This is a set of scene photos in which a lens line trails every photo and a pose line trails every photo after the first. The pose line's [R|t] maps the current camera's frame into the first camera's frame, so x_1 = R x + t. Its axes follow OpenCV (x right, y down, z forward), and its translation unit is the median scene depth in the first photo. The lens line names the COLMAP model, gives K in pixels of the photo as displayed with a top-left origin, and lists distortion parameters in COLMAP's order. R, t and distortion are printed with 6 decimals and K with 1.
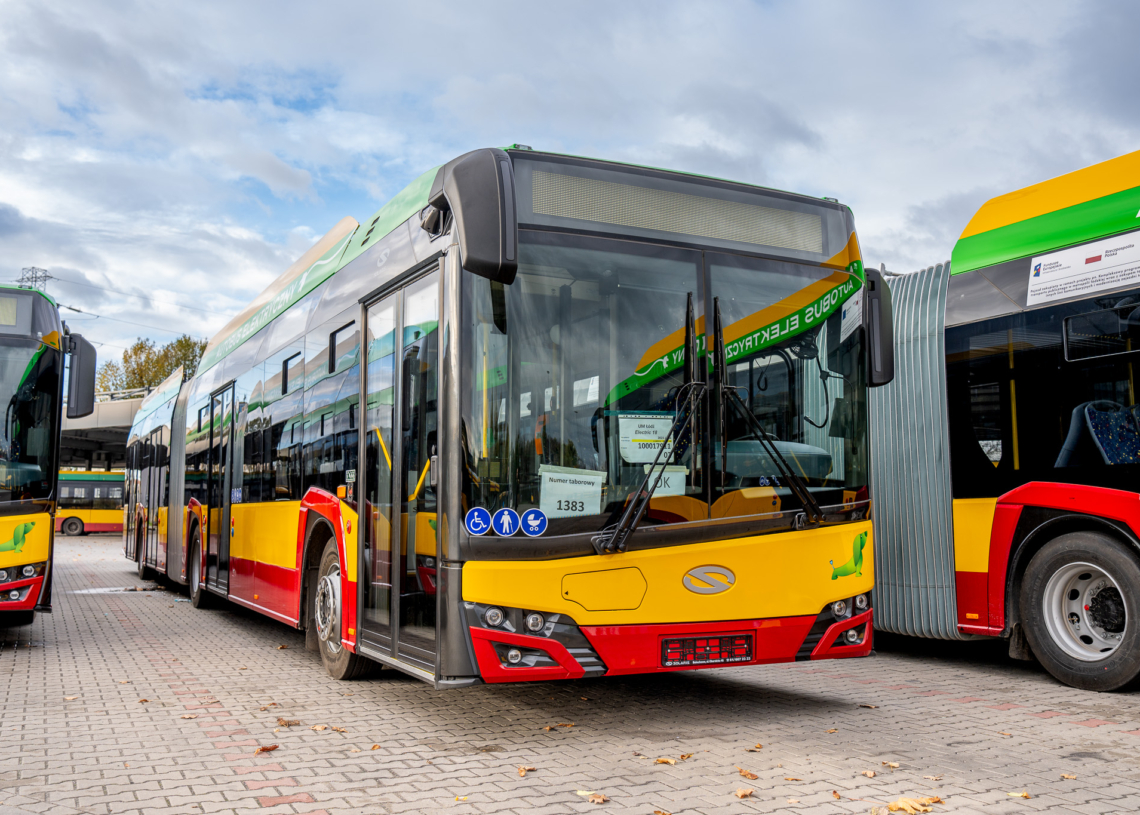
lens RADIAL K [[1117.7, 0, 574.4], [0, 1117.7, 407.6], [0, 0, 1]] dist [-0.017418, 0.000000]
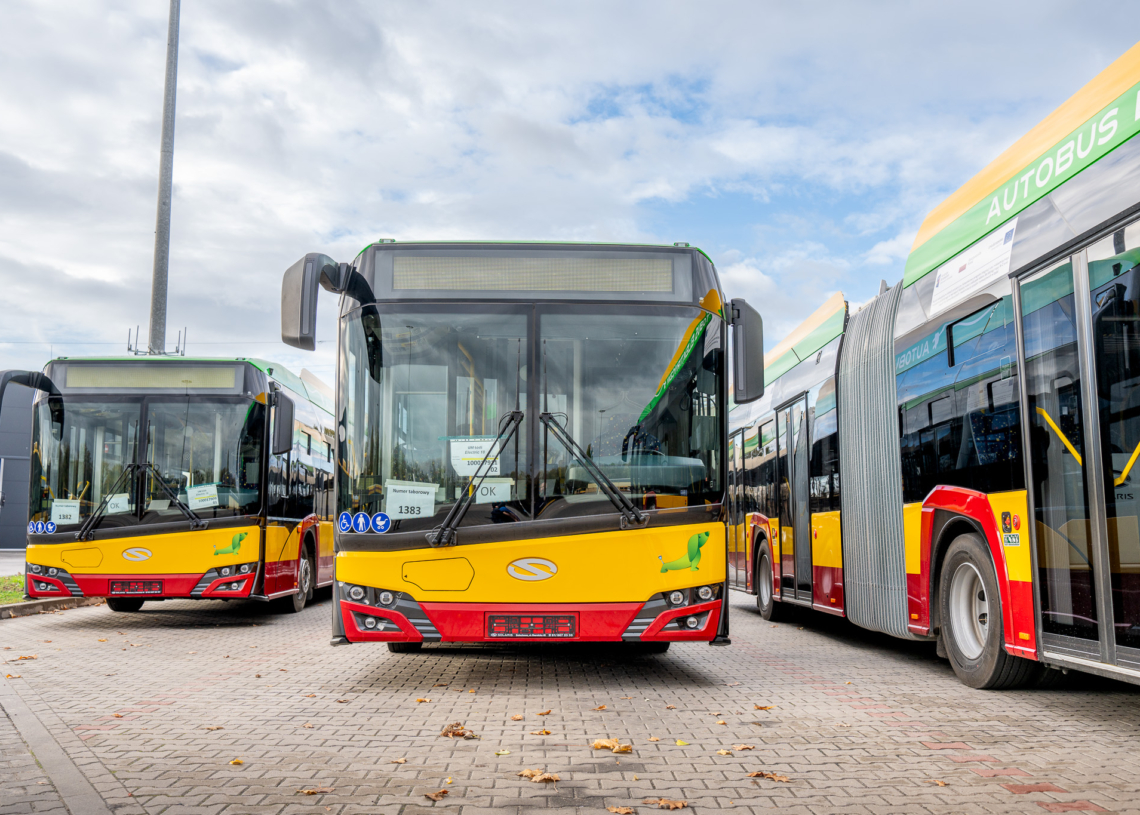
lens RADIAL K [[1117.7, 0, 563.4], [0, 1117.7, 406.8], [0, 0, 1]] dist [-0.017418, 0.000000]
pose [[0.906809, -0.051114, -0.418432, 0.687490], [0.041271, 0.998618, -0.032548, 0.016056], [0.419518, 0.012246, 0.907665, -0.114338]]
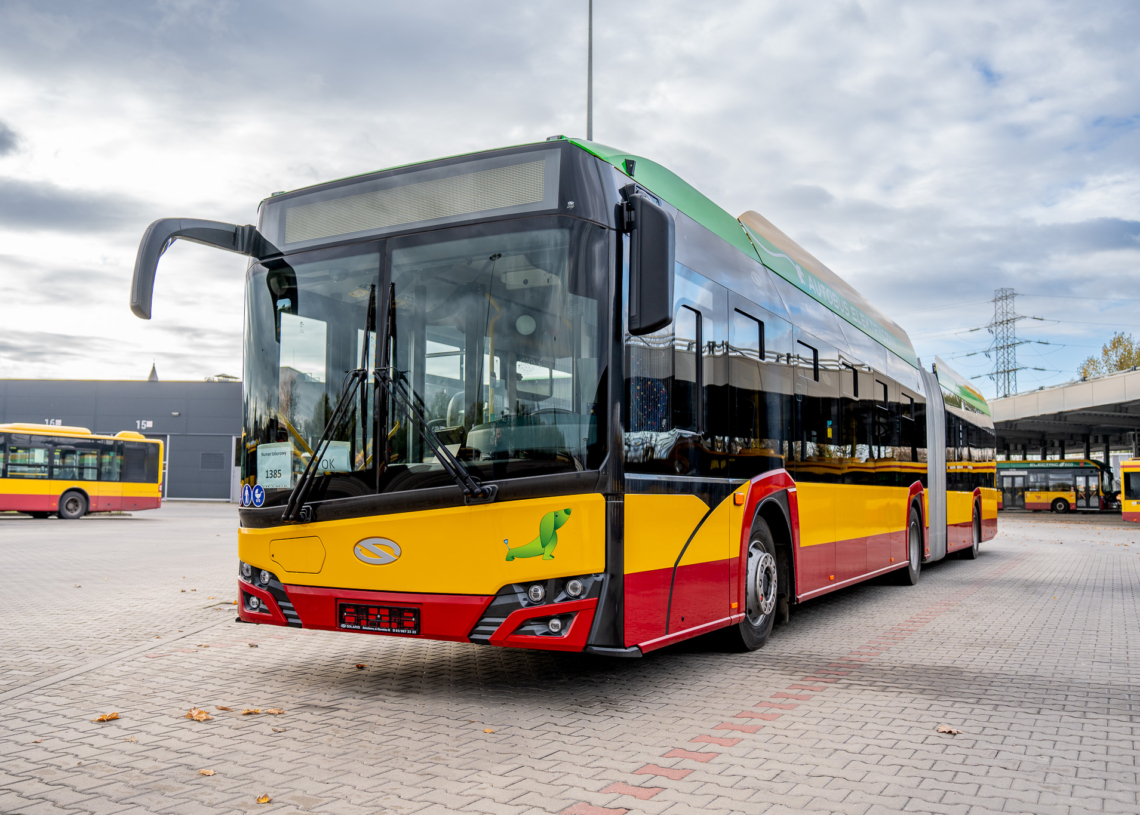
lens RADIAL K [[984.8, 0, 573.9], [0, 984.8, 404.8], [0, 0, 1]] dist [-0.064011, 0.014662]
pose [[0.575505, -0.077091, -0.814157, 0.995741], [0.076356, 0.996263, -0.040360, 0.069381], [0.814226, -0.038939, 0.579241, 0.629683]]
